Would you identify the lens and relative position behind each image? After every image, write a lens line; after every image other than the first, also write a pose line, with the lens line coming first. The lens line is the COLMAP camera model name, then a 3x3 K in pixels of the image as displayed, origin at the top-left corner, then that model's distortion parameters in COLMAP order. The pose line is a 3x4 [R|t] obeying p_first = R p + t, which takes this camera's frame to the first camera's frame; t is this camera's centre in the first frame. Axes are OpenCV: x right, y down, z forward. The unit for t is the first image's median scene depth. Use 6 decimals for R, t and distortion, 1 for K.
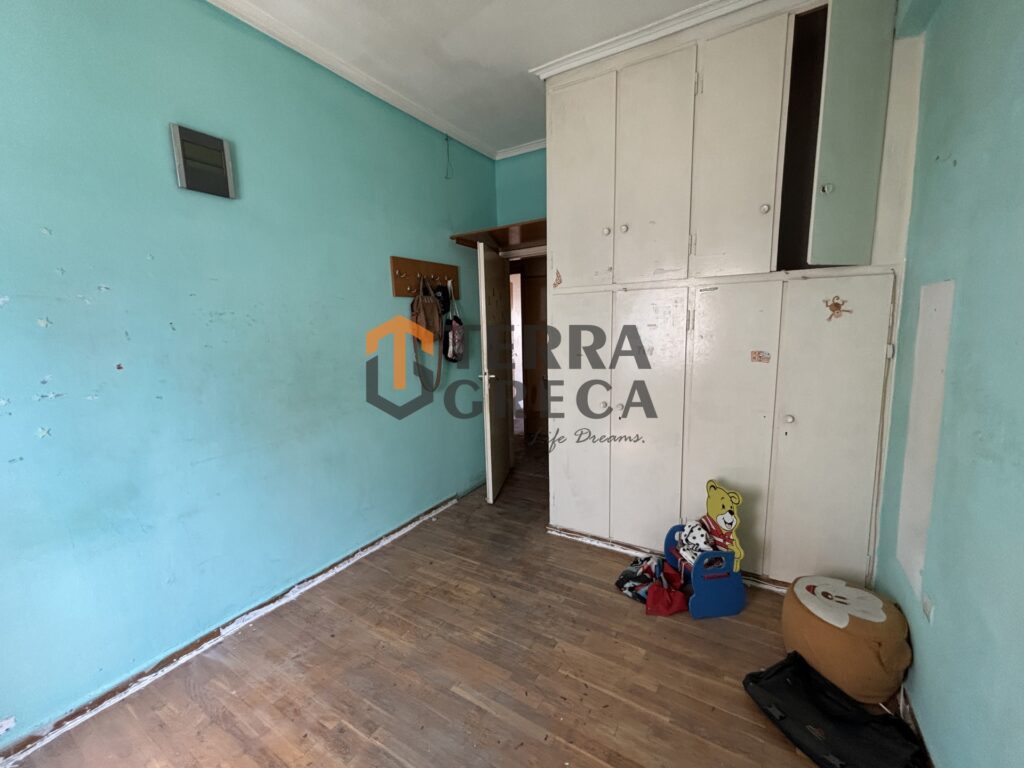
lens RADIAL K [[415.4, 0, 509.6], [0, 415.4, 379.2], [0, 0, 1]] dist [-0.000121, 0.000114]
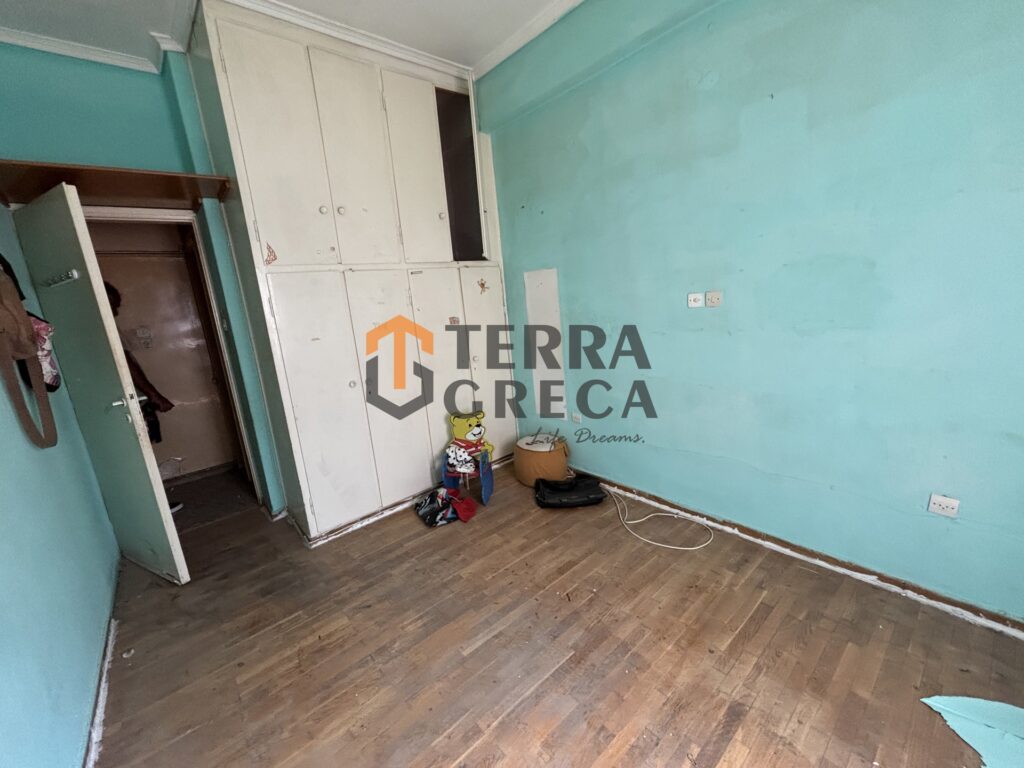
lens RADIAL K [[415.4, 0, 509.6], [0, 415.4, 379.2], [0, 0, 1]] dist [-0.000121, 0.000114]
pose [[0.308173, -0.190188, 0.932125, -0.750529], [0.203718, 0.970277, 0.130620, -0.005361], [-0.929262, 0.149637, 0.337758, 0.380907]]
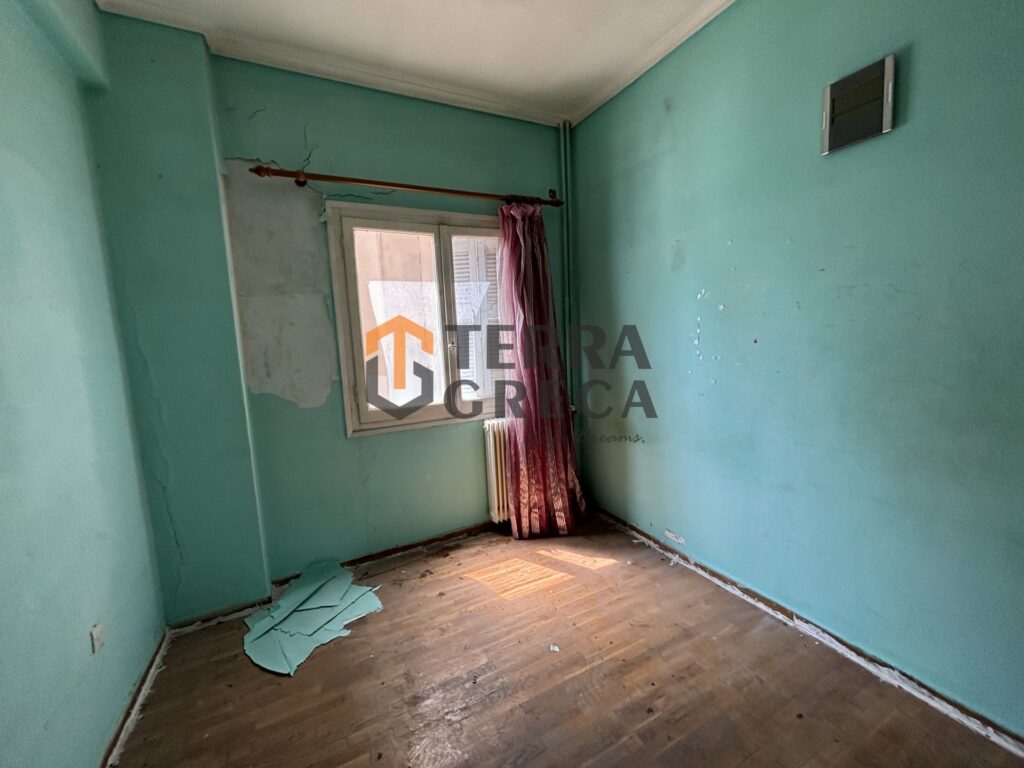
lens RADIAL K [[415.4, 0, 509.6], [0, 415.4, 379.2], [0, 0, 1]] dist [-0.000121, 0.000114]
pose [[-0.510445, 0.148707, -0.846955, 0.386122], [-0.046789, 0.978671, 0.200033, -0.106391], [0.858637, 0.141734, -0.492600, 0.813299]]
